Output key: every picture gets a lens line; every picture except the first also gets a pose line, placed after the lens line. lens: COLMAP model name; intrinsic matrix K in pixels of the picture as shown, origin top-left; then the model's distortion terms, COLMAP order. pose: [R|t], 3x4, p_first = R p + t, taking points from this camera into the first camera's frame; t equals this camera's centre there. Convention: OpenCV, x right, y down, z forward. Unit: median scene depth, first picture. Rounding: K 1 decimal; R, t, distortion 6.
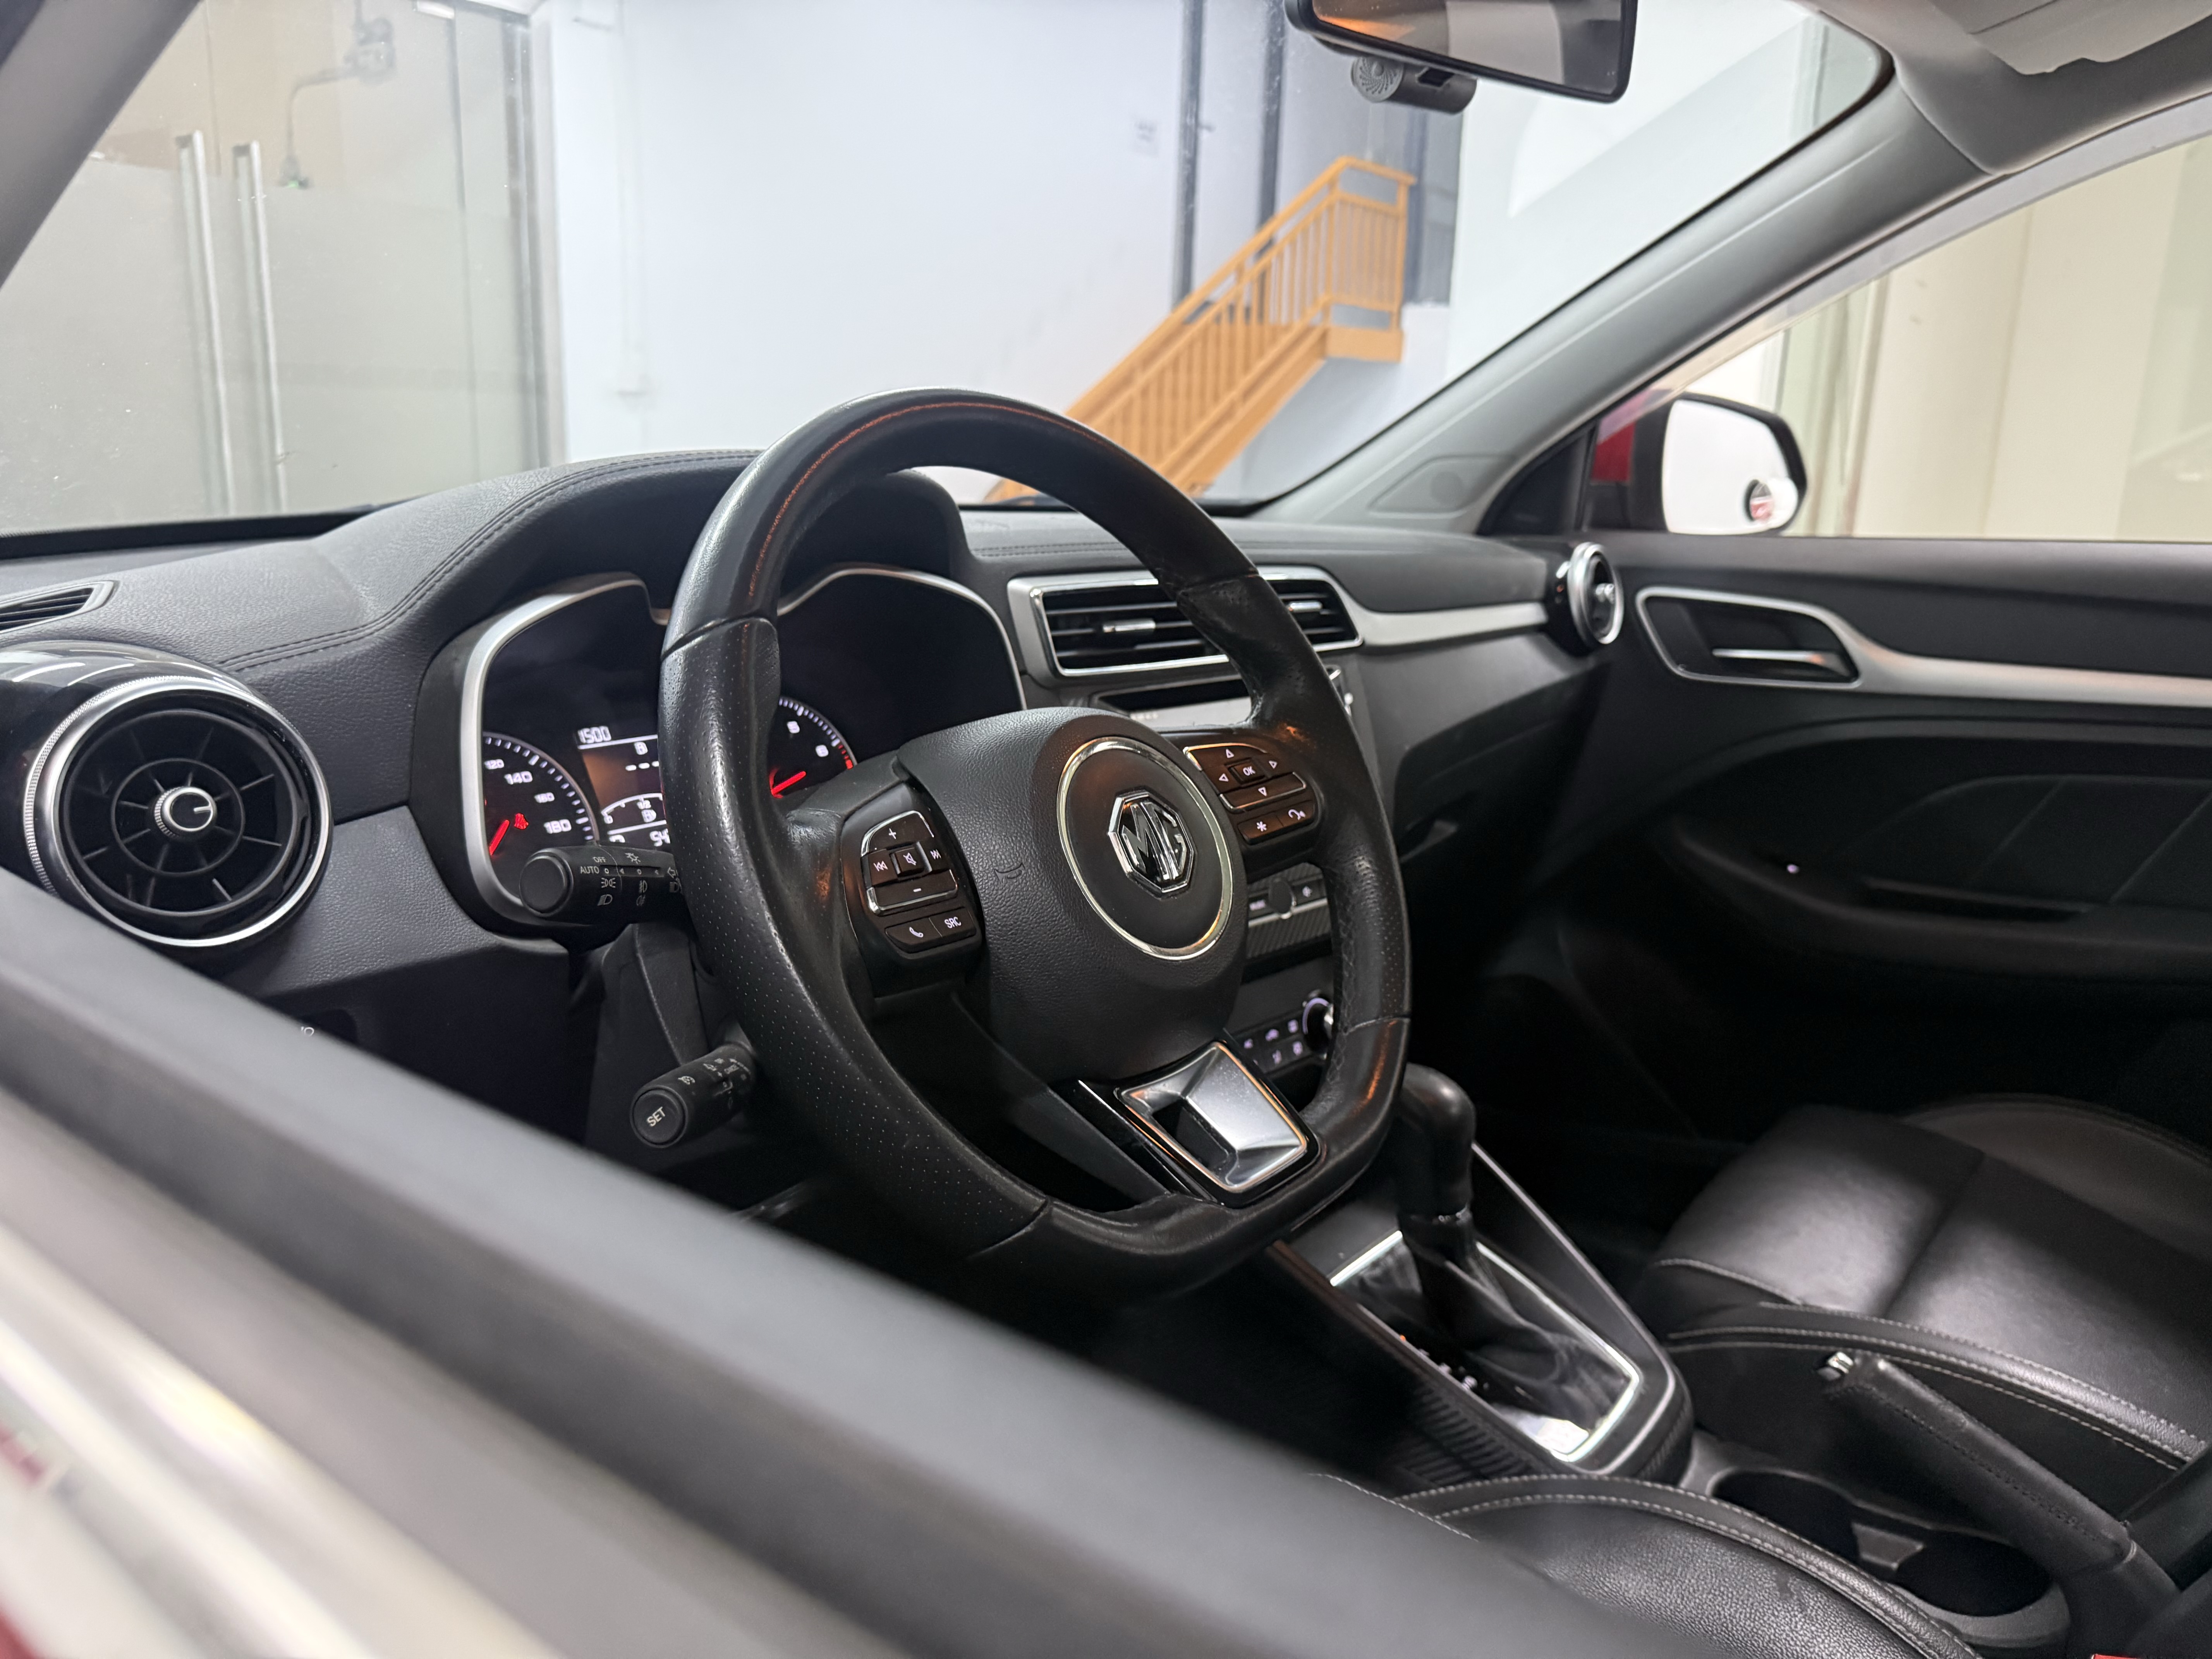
lens RADIAL K [[1573.4, 0, 1106.0], [0, 1573.4, 829.5], [0, 0, 1]] dist [0.042594, -0.067414]
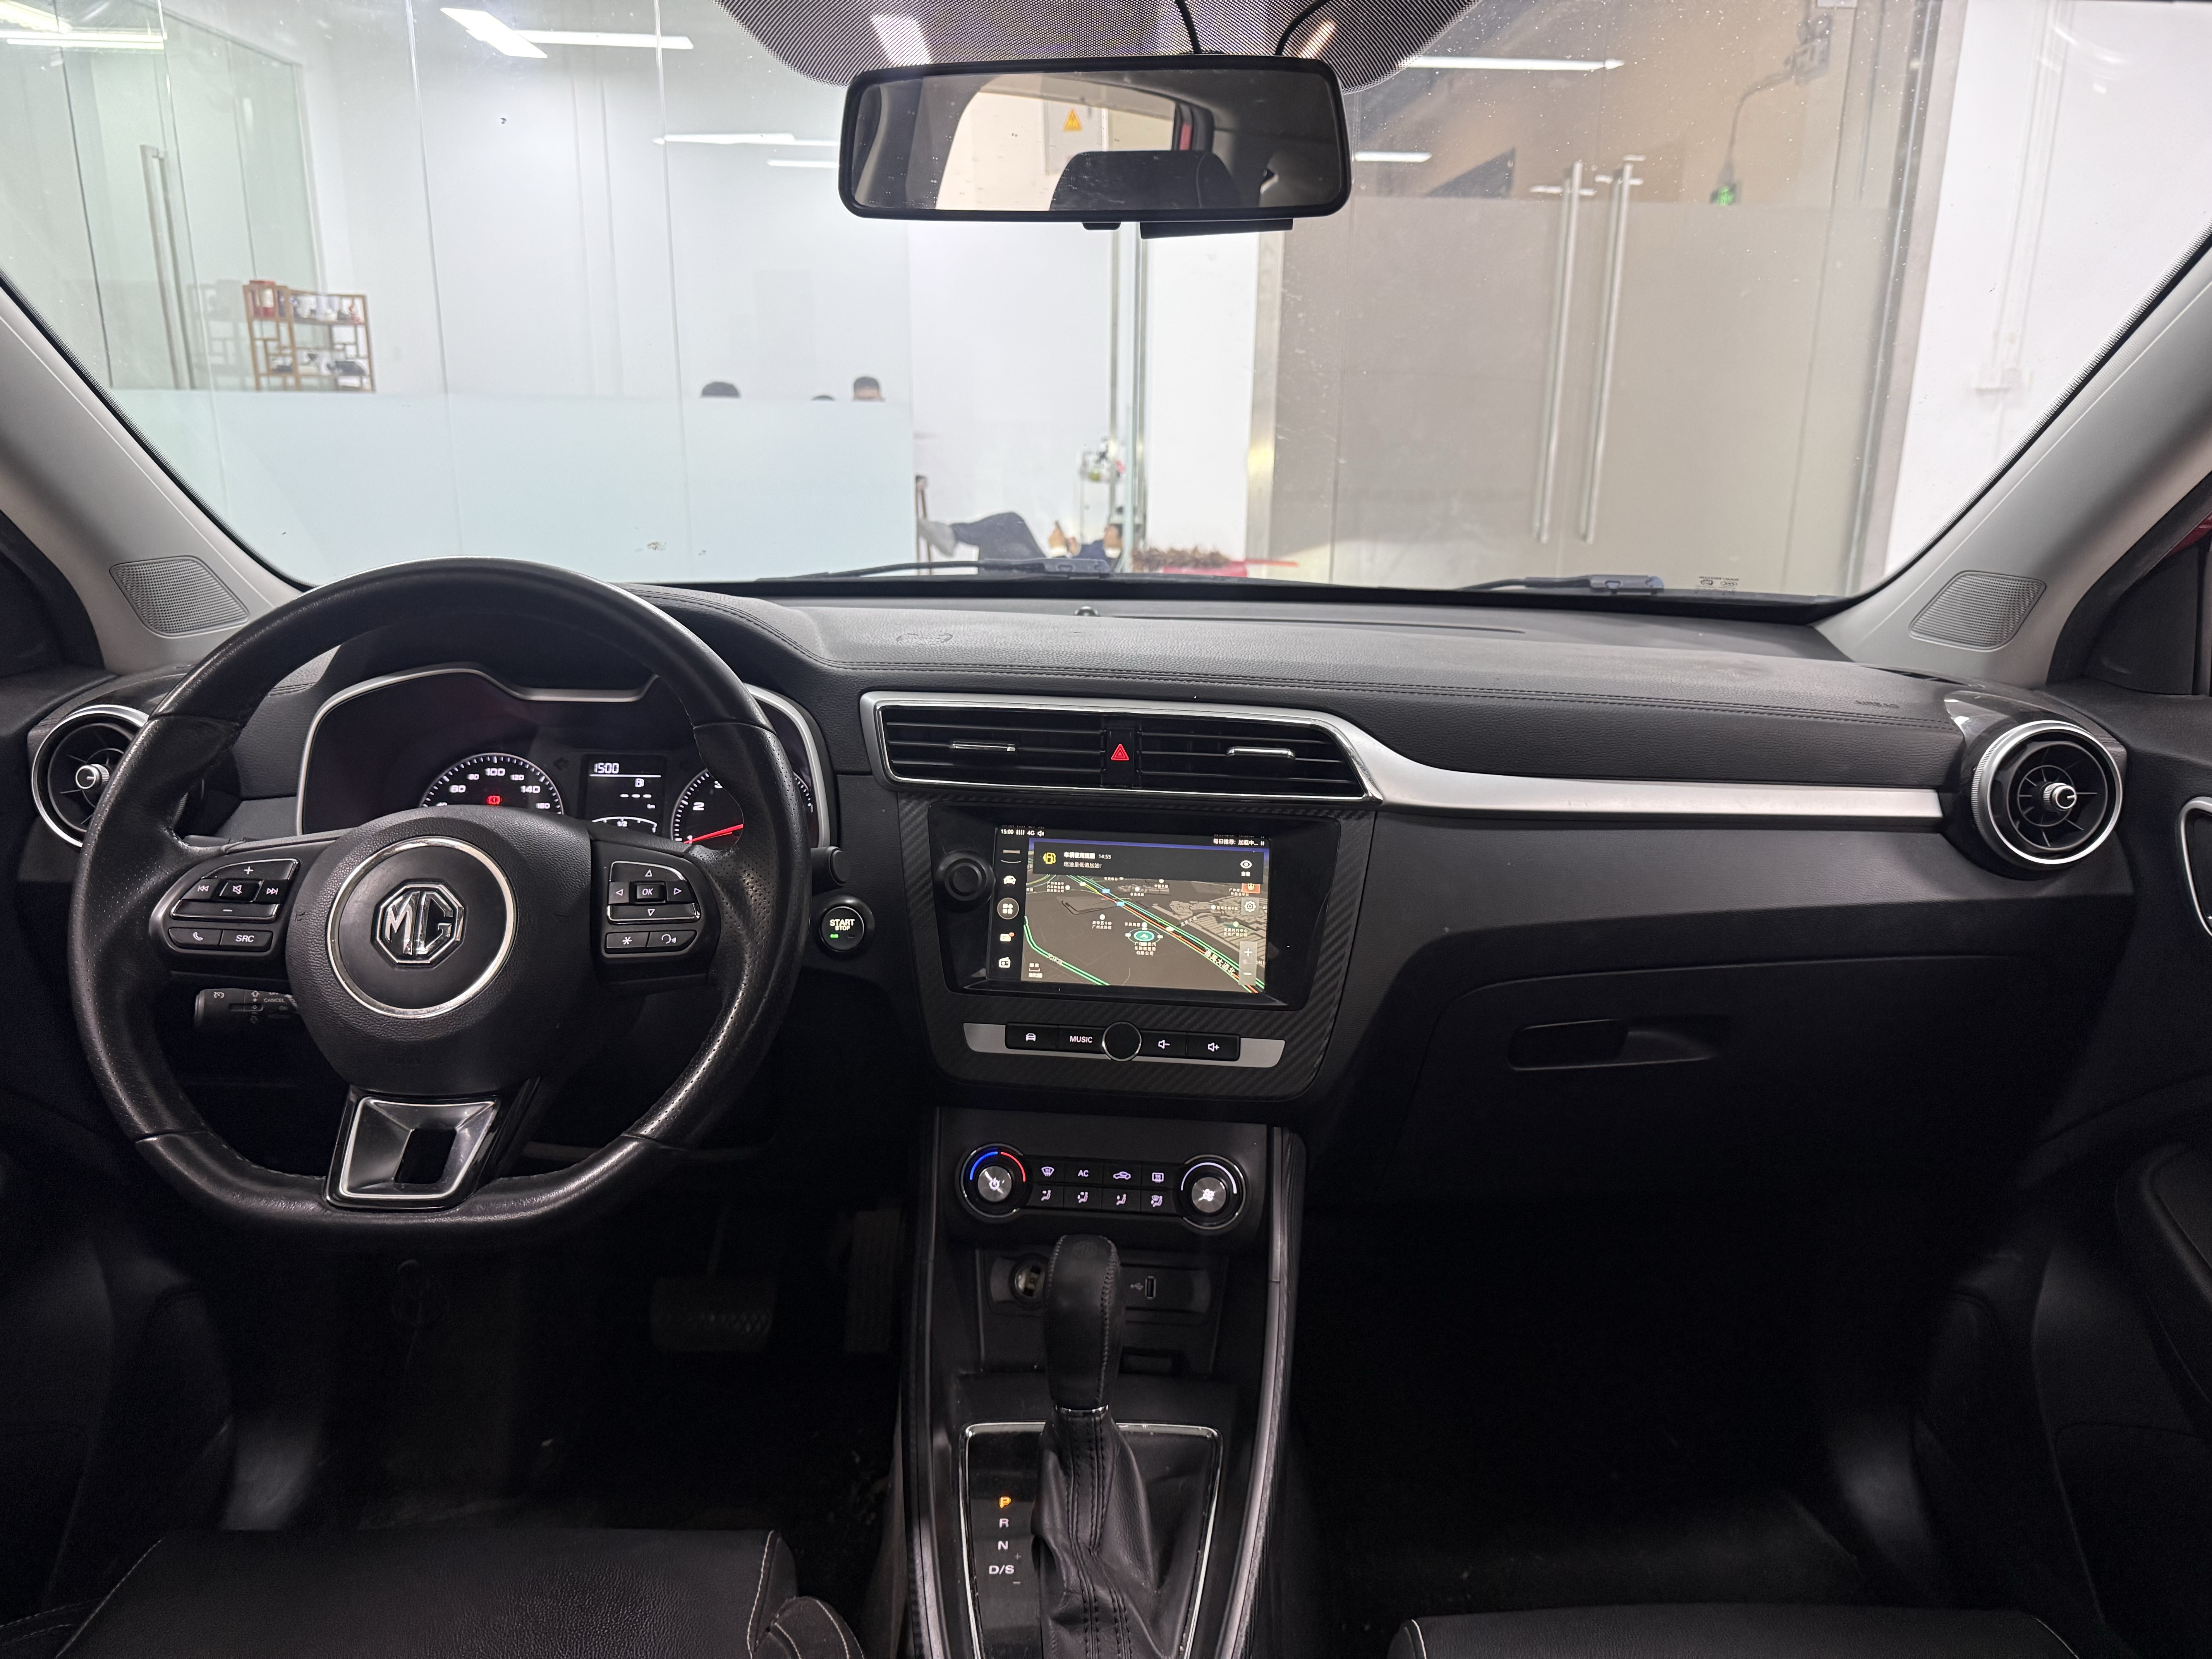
lens RADIAL K [[1537.3, 0, 1113.6], [0, 1537.3, 848.5], [0, 0, 1]] dist [0.120793, -0.168519]
pose [[0.625973, 0.199985, -0.753767, 0.728321], [-0.179749, 0.977534, 0.110079, -0.160450], [0.758847, 0.066583, 0.647857, 0.326786]]
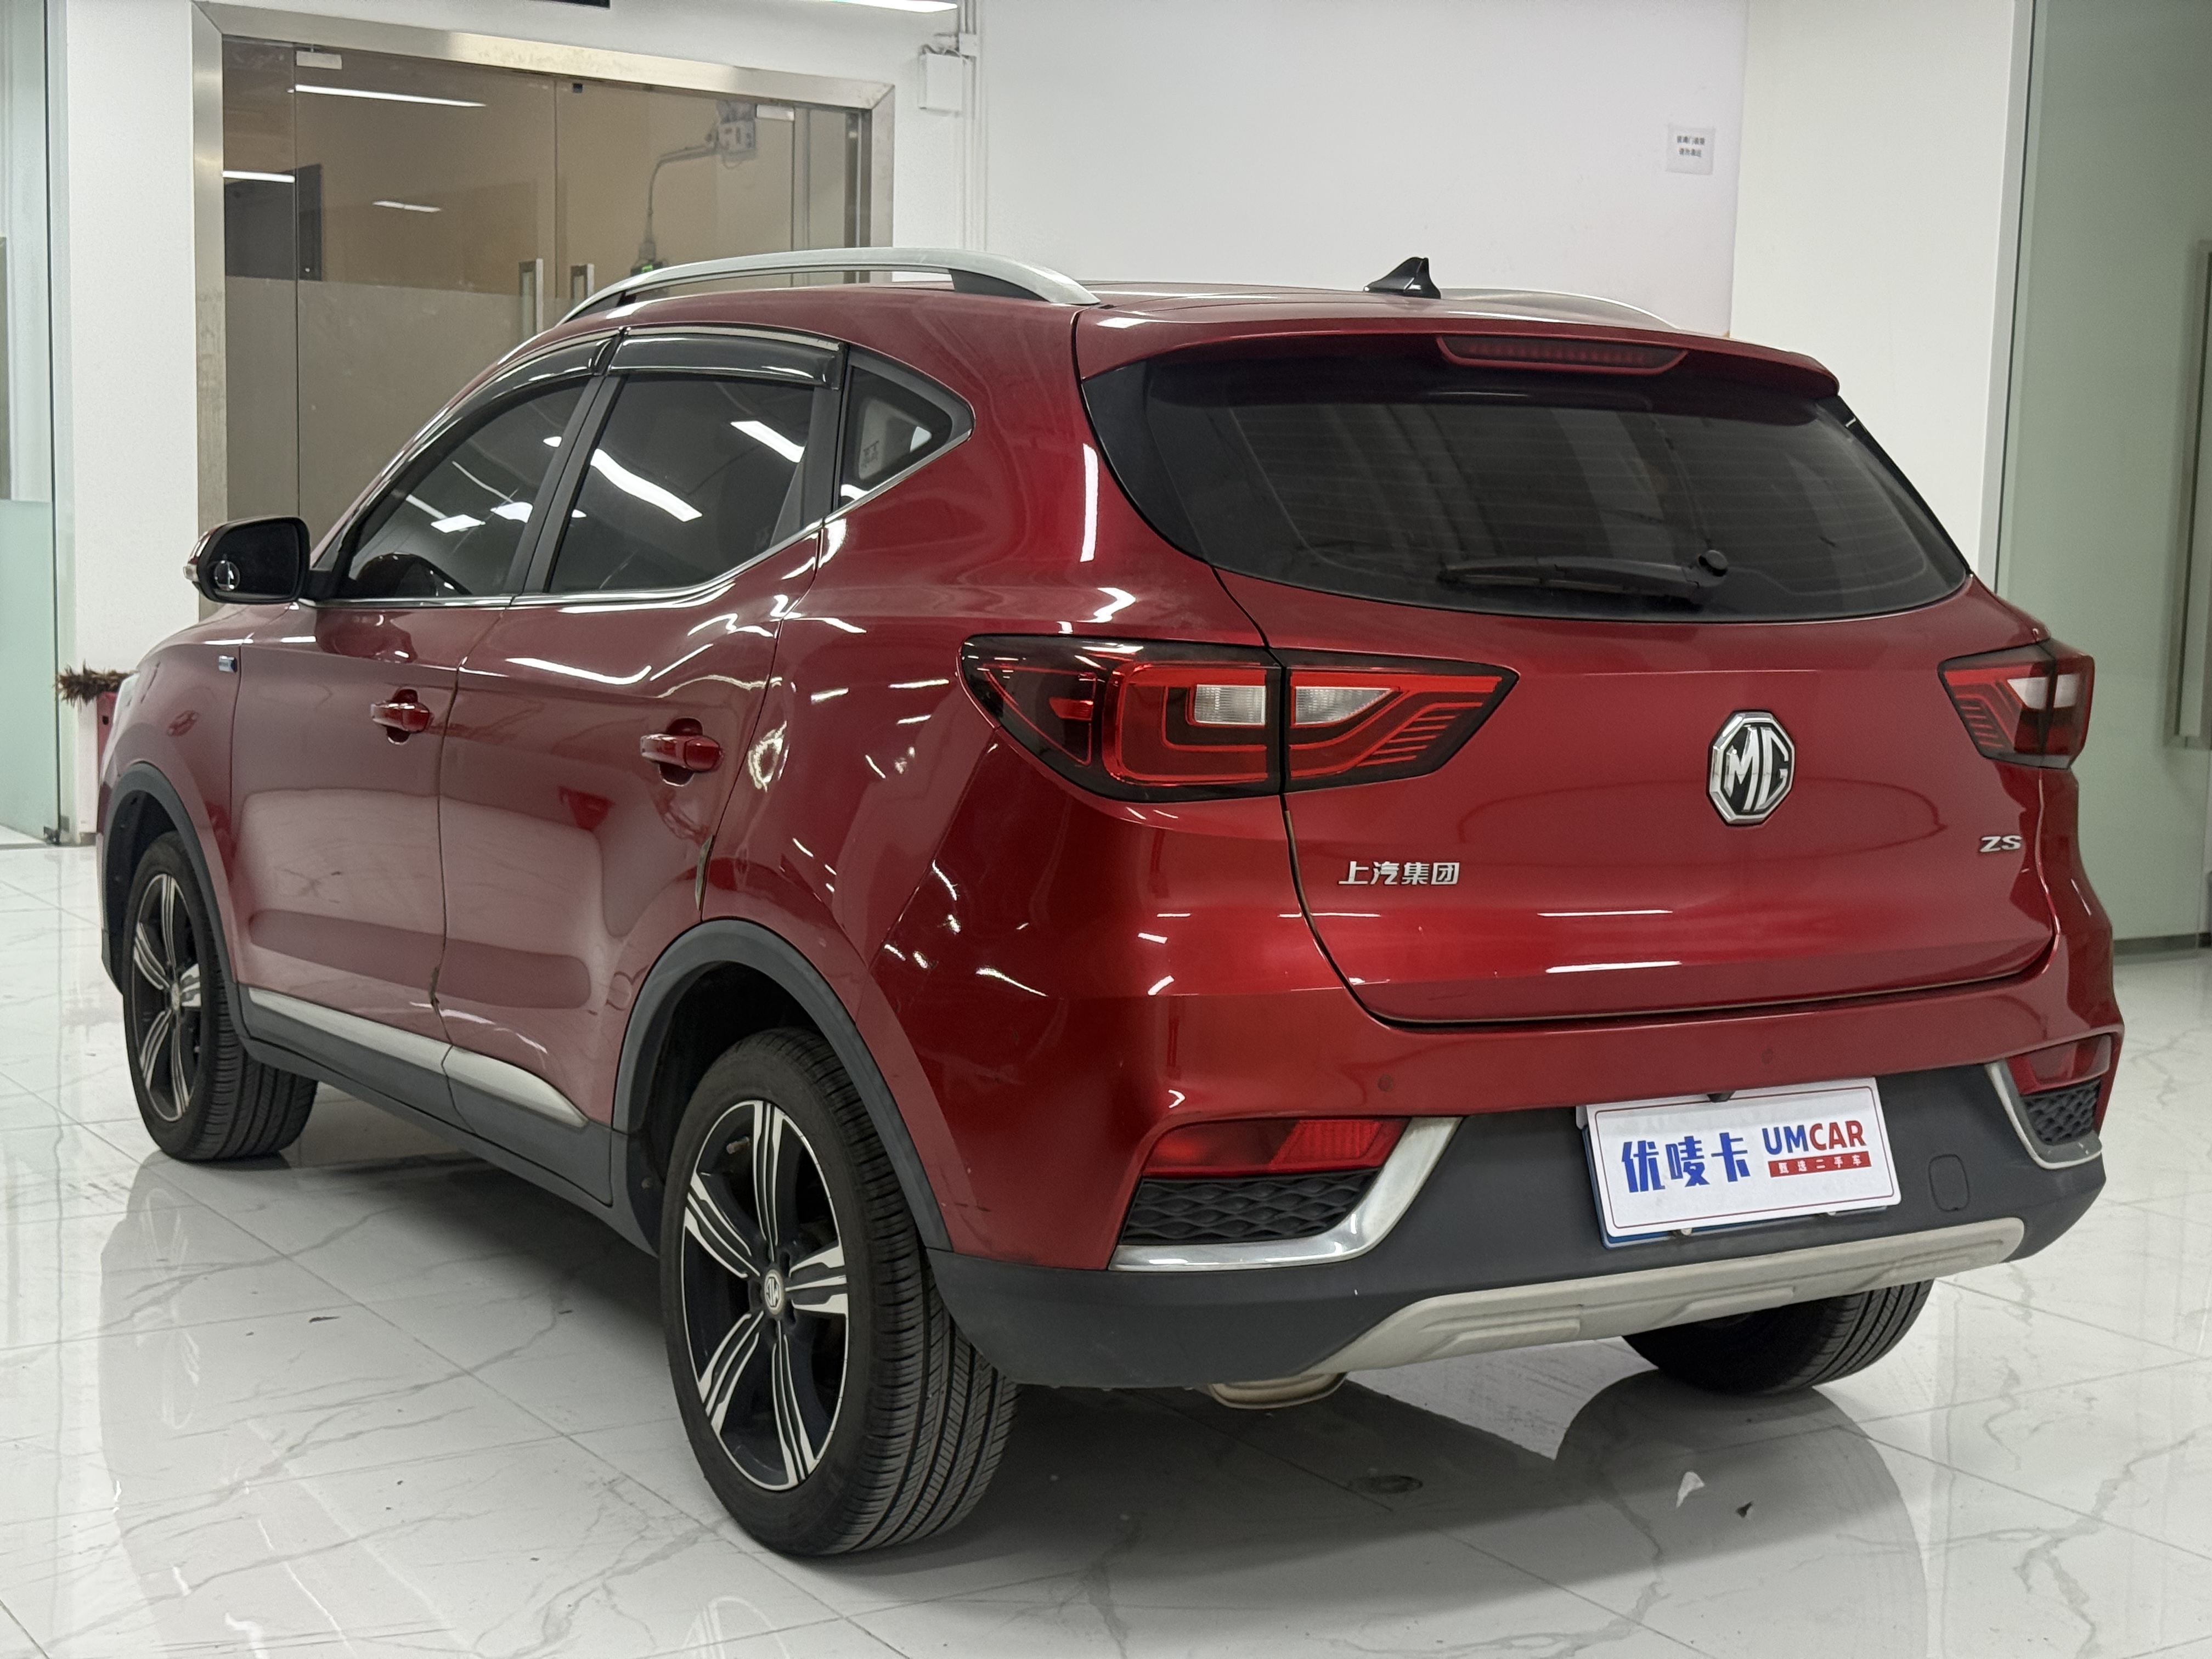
lens RADIAL K [[3141.1, 0, 1106.0], [0, 3141.1, 829.5], [0, 0, 1]] dist [0.128751, -0.105200]
pose [[0.942257, 0.027865, -0.333730, 2.279051], [-0.077245, 0.987745, -0.135623, 0.856639], [0.325861, 0.153571, 0.932862, -3.612635]]
